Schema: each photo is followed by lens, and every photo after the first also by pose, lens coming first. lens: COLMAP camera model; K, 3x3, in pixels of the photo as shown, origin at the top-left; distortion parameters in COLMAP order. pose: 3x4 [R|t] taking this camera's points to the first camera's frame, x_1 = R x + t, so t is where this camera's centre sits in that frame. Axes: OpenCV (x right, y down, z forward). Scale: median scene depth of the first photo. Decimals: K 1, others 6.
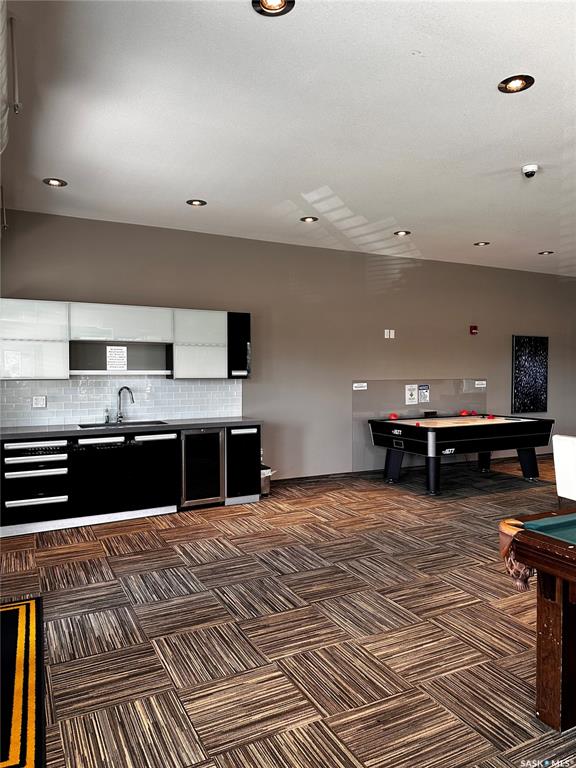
lens RADIAL K [[546.0, 0, 288.7], [0, 546.0, 384.8], [0, 0, 1]] dist [0.080805, -0.012492]
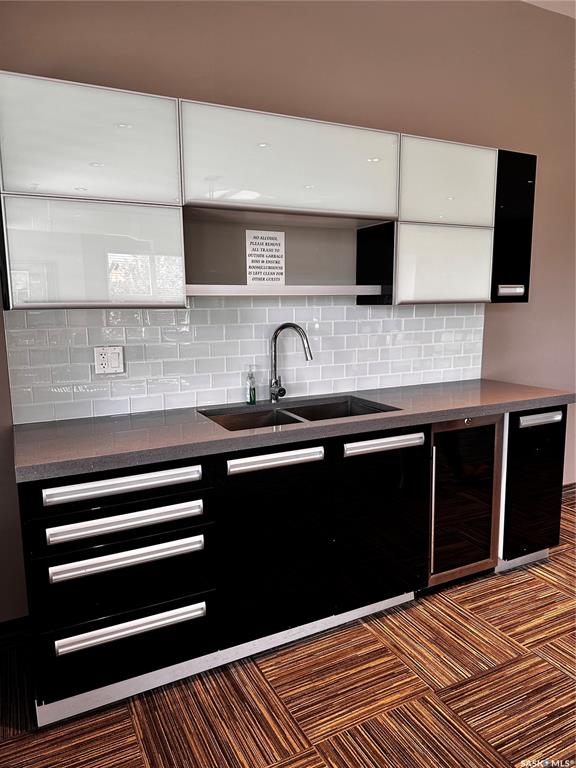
lens RADIAL K [[546.0, 0, 287.7], [0, 546.0, 384.2], [0, 0, 1]] dist [0.080805, -0.012492]
pose [[0.999910, -0.005306, 0.012329, -0.303994], [0.003596, 0.990873, 0.134750, -0.006893], [-0.012932, -0.134693, 0.990803, 0.553674]]
